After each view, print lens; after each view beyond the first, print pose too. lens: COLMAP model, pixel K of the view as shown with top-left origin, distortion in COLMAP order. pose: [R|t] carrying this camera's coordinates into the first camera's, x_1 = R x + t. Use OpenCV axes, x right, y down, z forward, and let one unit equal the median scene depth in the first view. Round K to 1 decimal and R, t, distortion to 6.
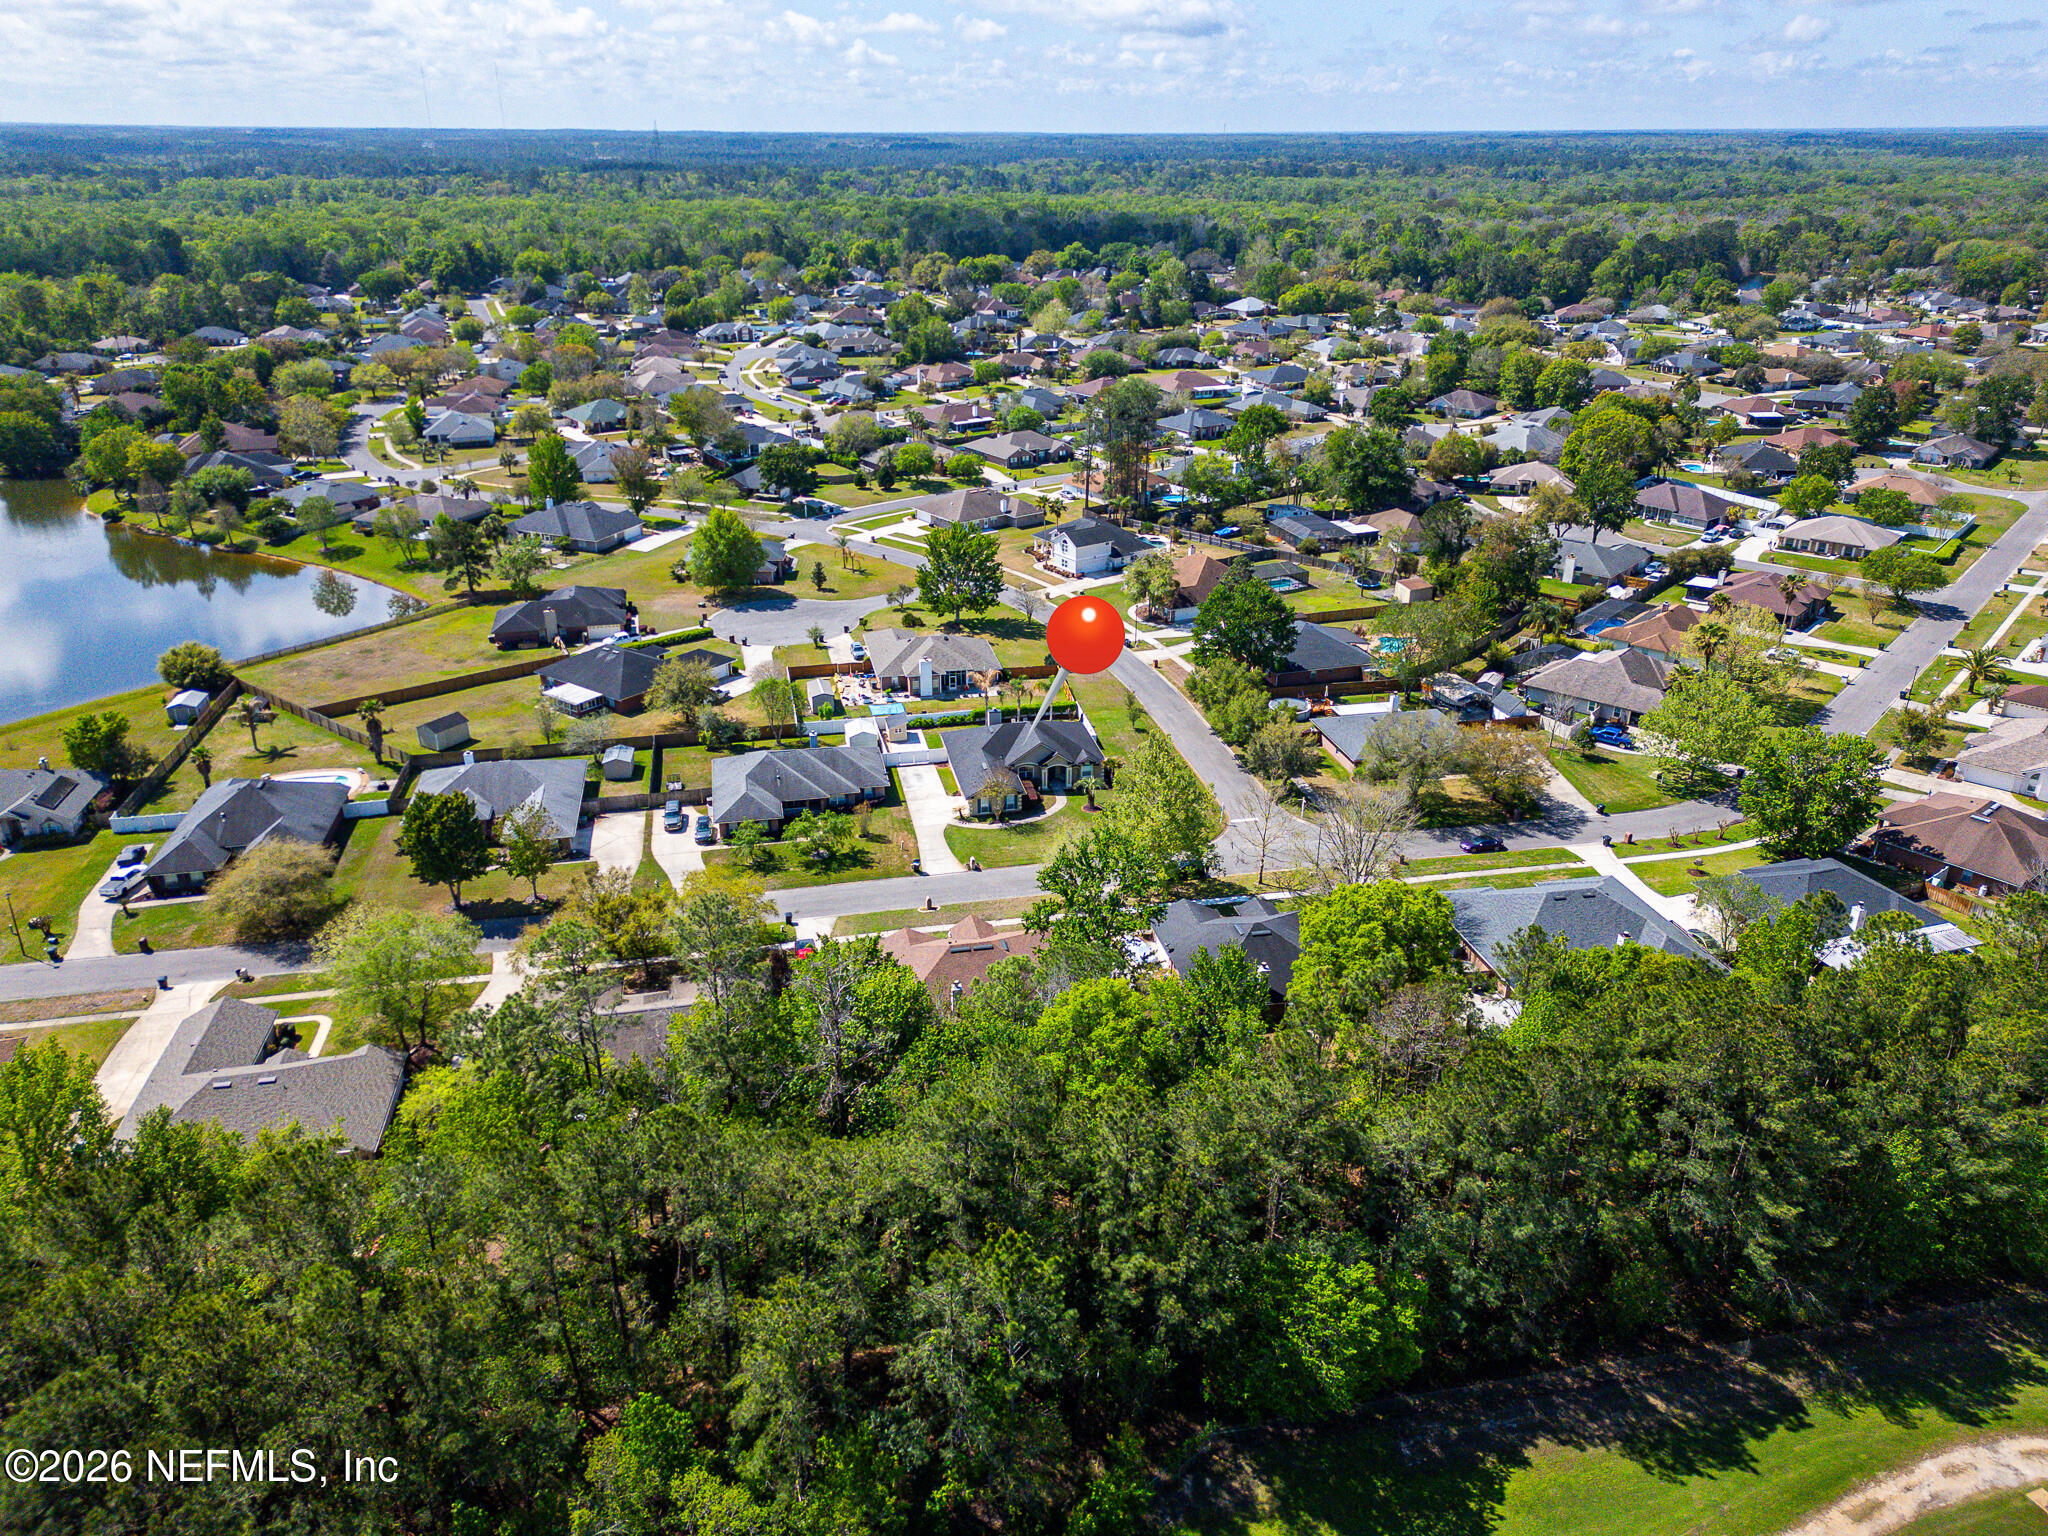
lens RADIAL K [[1395.3, 0, 1024.0], [0, 1395.3, 768.0], [0, 0, 1]] dist [0.037718, -0.004112]
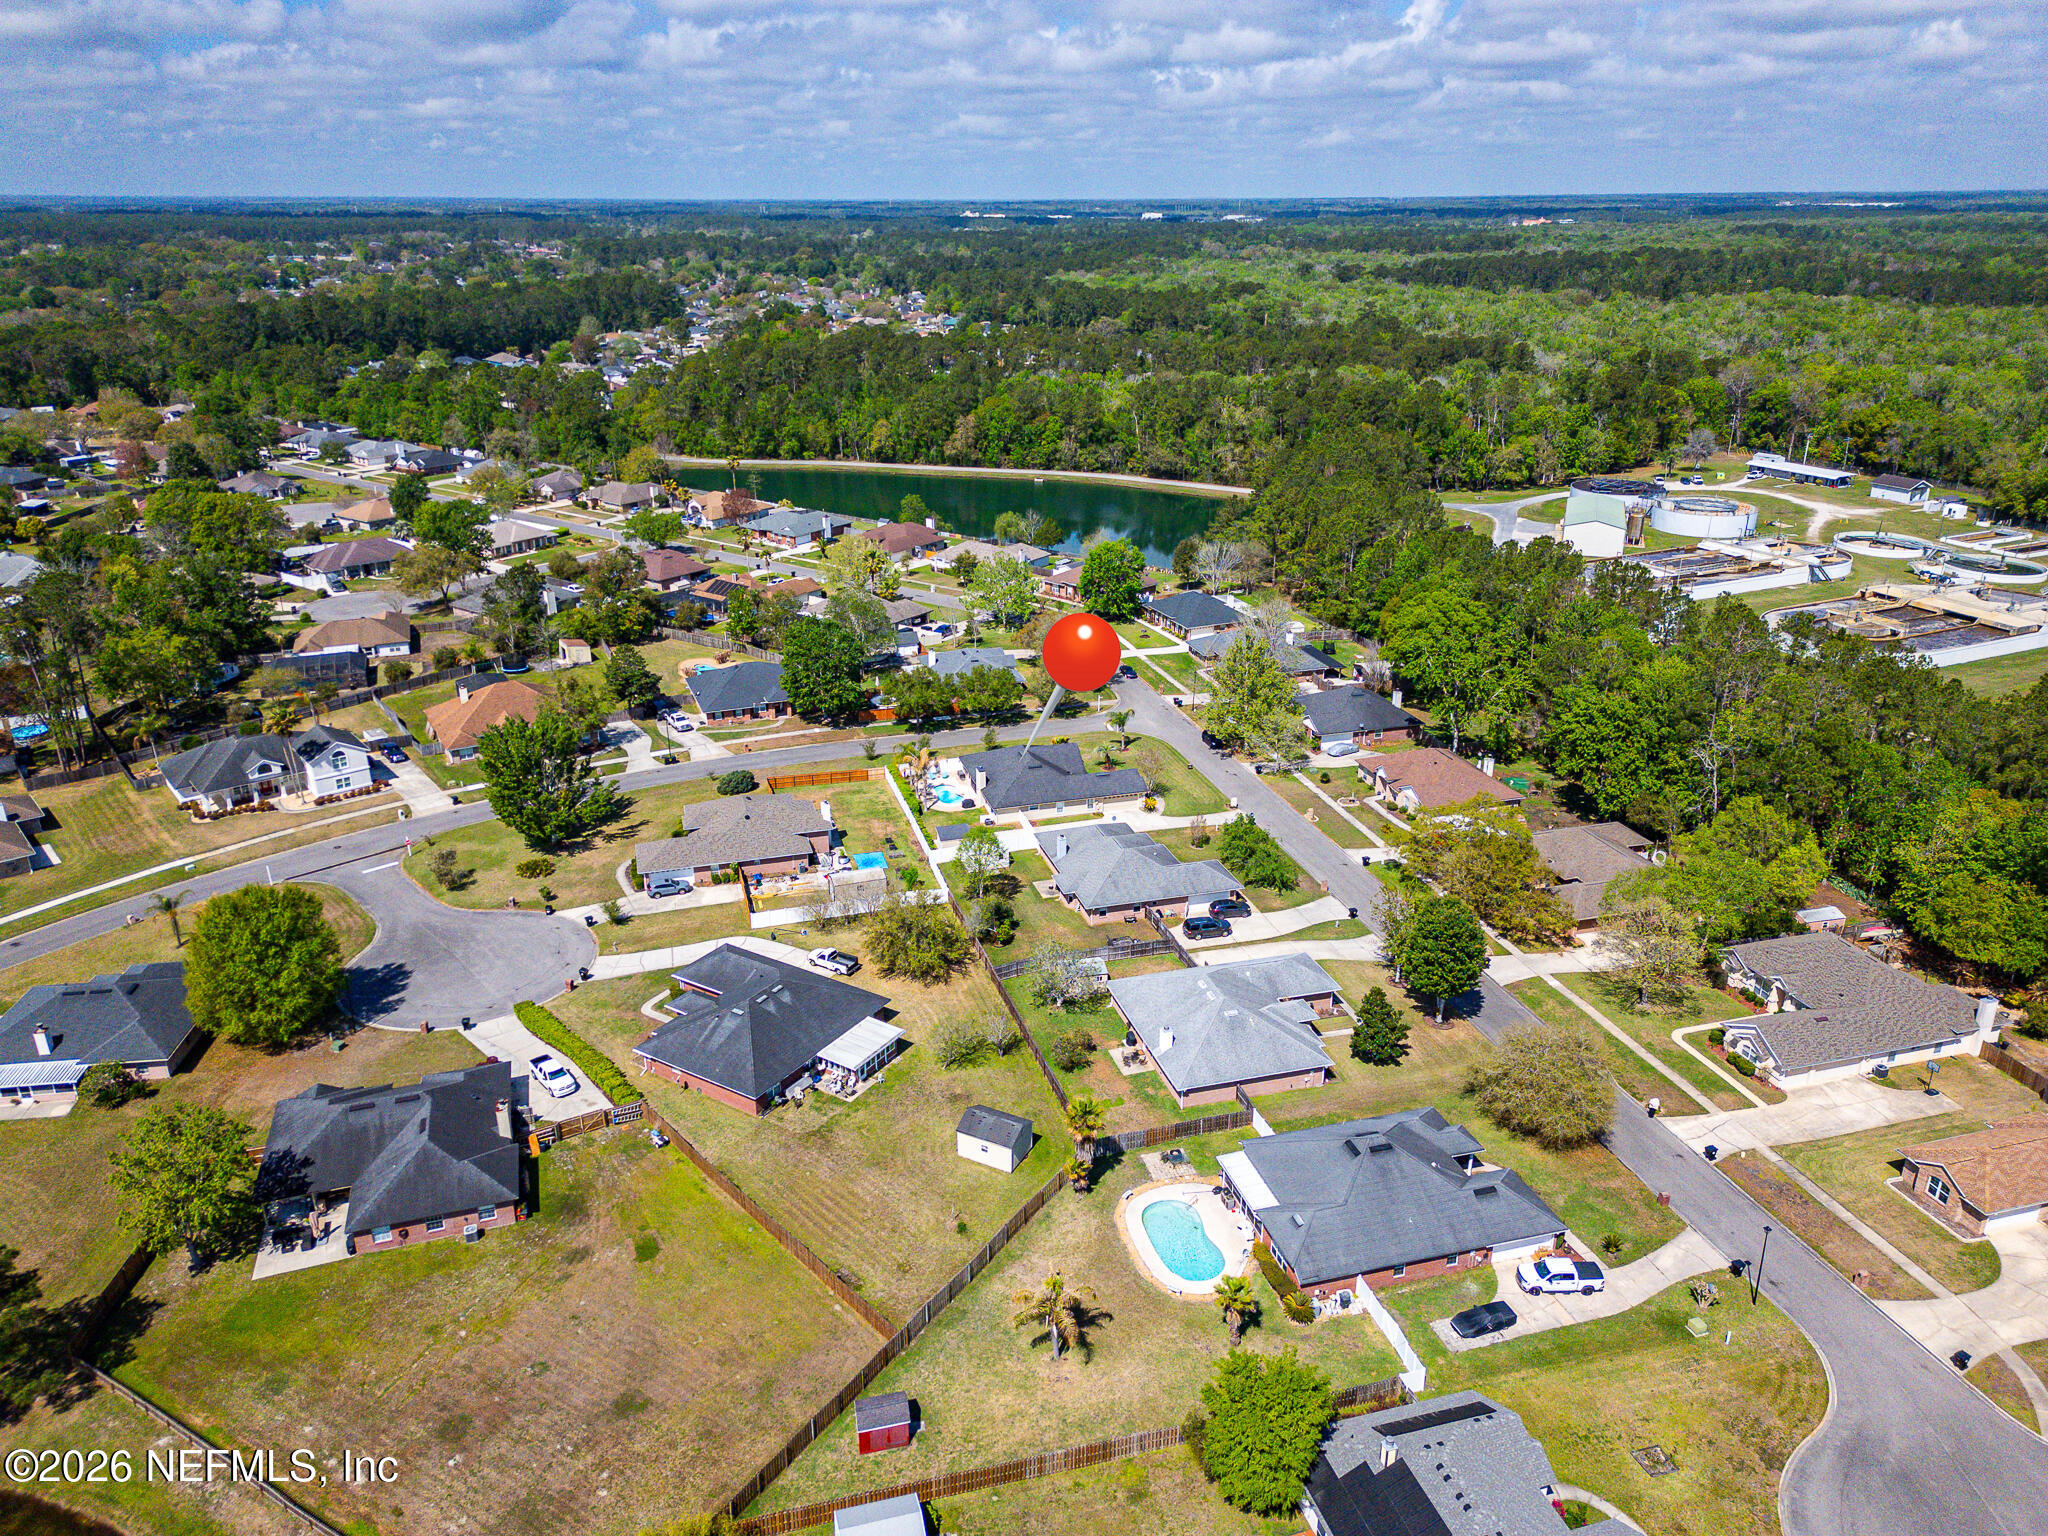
lens RADIAL K [[1395.3, 0, 1024.0], [0, 1395.3, 768.0], [0, 0, 1]] dist [0.037718, -0.004112]
pose [[-0.055319, -0.374093, 0.925740, -0.831301], [0.411484, 0.836223, 0.362508, -0.343107], [-0.909737, 0.400981, 0.107674, 0.764745]]
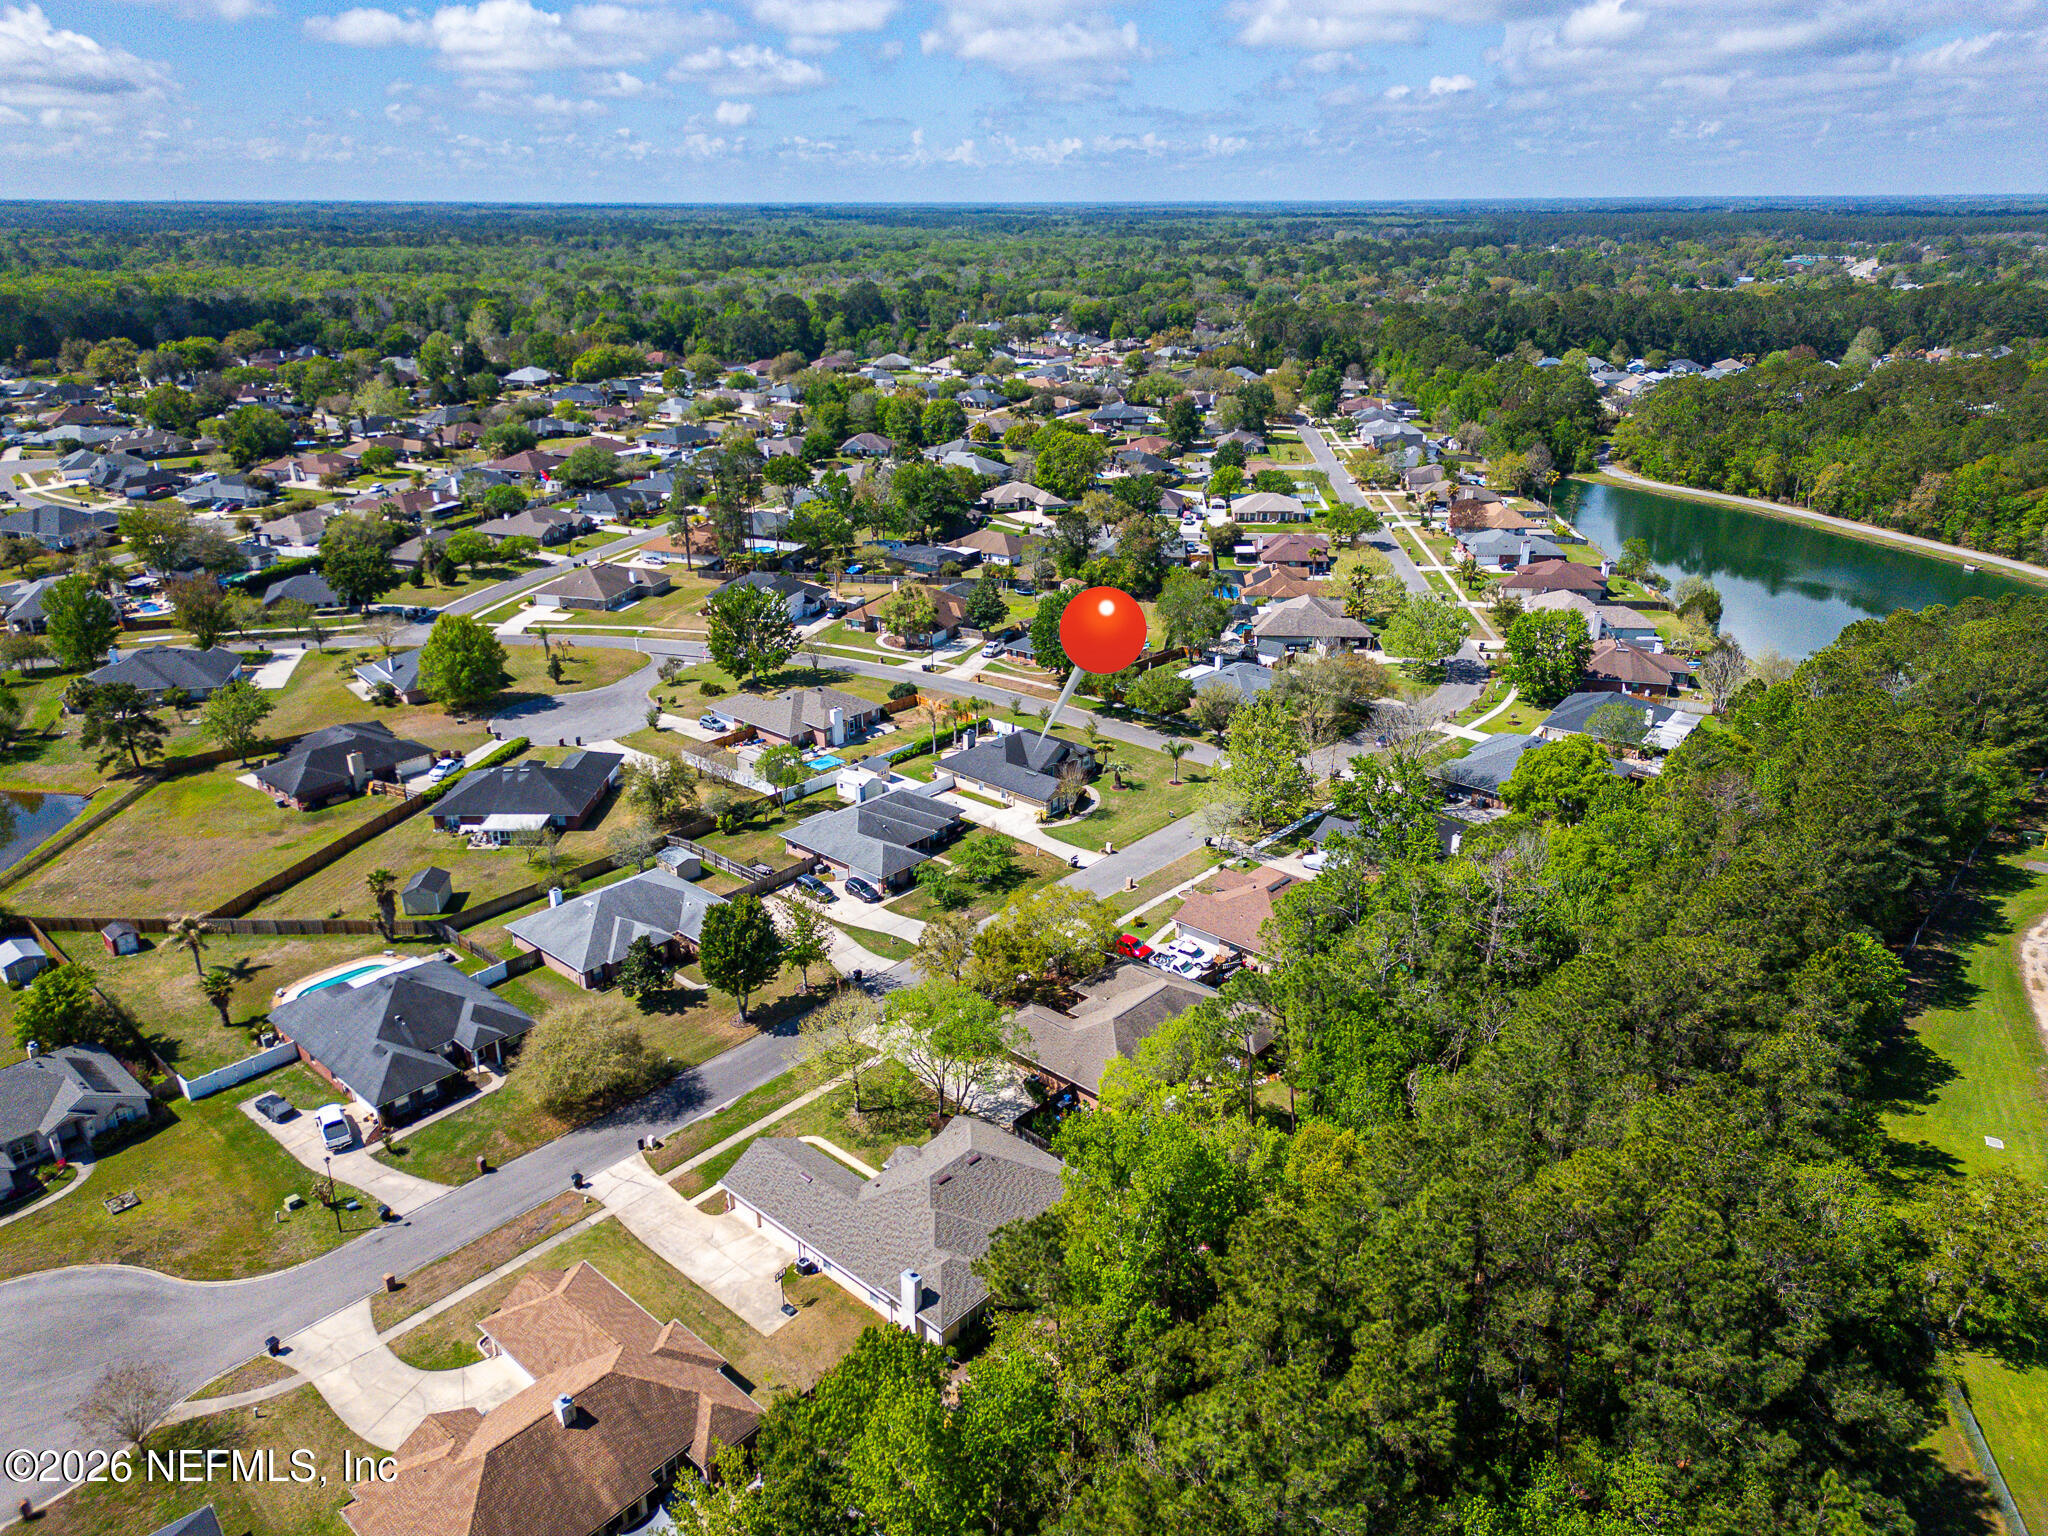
lens RADIAL K [[1395.3, 0, 1024.0], [0, 1395.3, 768.0], [0, 0, 1]] dist [0.037718, -0.004112]
pose [[0.809160, -0.221042, 0.544427, -0.508257], [0.244090, 0.969265, 0.030750, -0.032764], [-0.534491, 0.108008, 0.838244, 0.075236]]
